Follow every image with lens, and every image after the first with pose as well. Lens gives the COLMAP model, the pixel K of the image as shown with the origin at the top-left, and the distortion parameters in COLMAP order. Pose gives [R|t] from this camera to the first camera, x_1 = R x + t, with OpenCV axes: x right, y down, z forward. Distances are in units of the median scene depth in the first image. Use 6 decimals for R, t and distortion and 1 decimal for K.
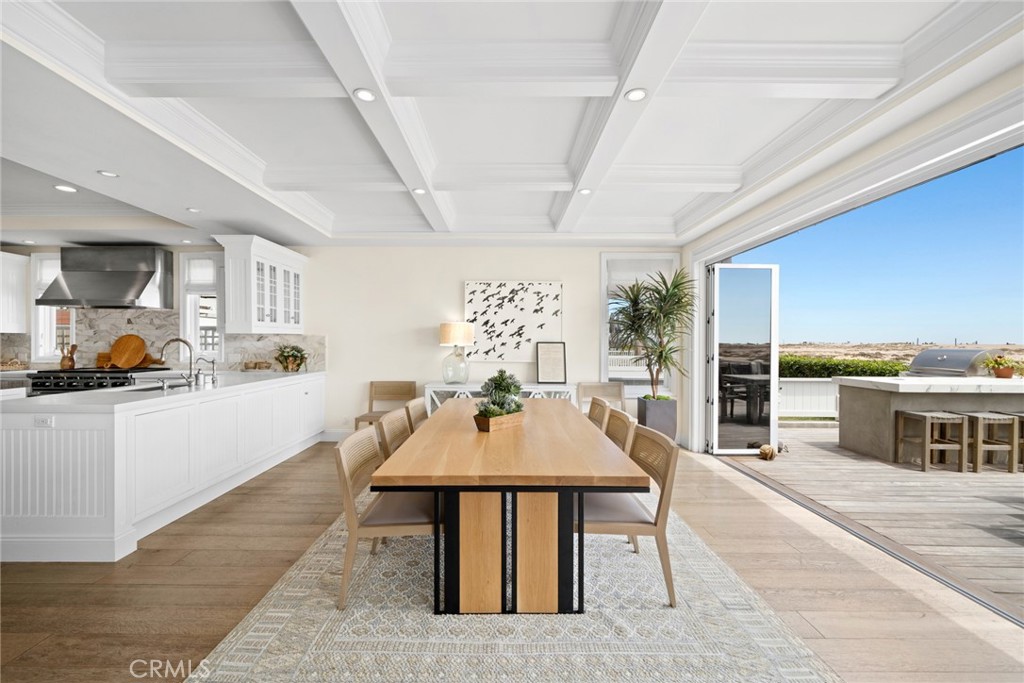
lens RADIAL K [[449.0, 0, 512.0], [0, 449.0, 341.5], [0, 0, 1]] dist [-0.001144, -0.000423]
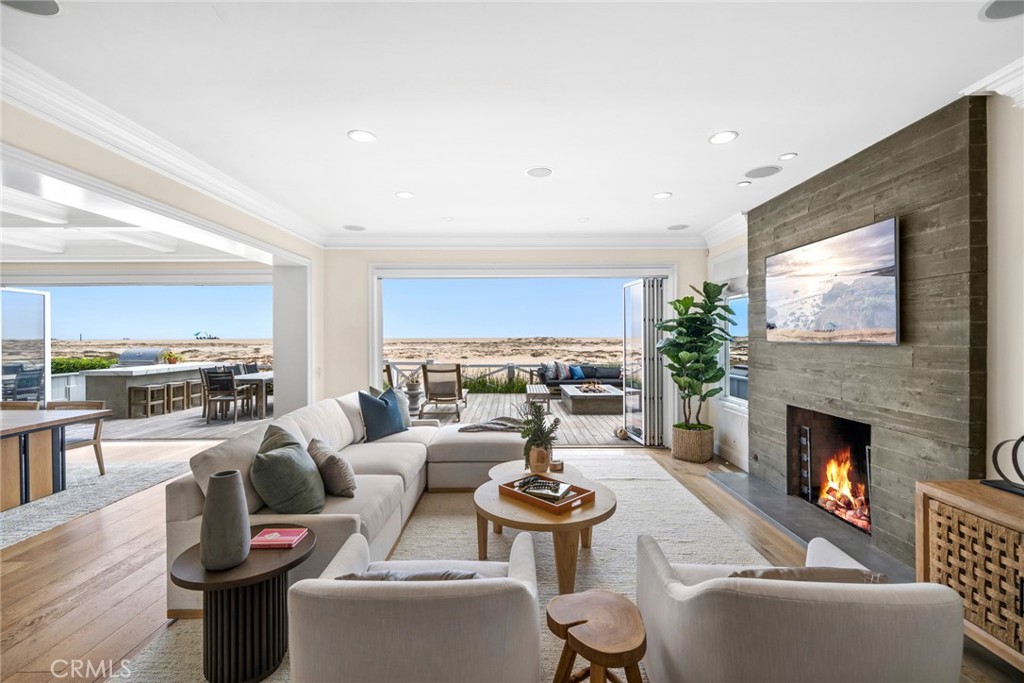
lens RADIAL K [[449.0, 0, 512.0], [0, 449.0, 341.5], [0, 0, 1]] dist [-0.001144, -0.000423]
pose [[0.014283, -0.015617, 0.999776, -0.811807], [0.005171, 0.999866, 0.015544, -0.035853], [-0.999885, 0.004947, 0.014362, -0.465201]]
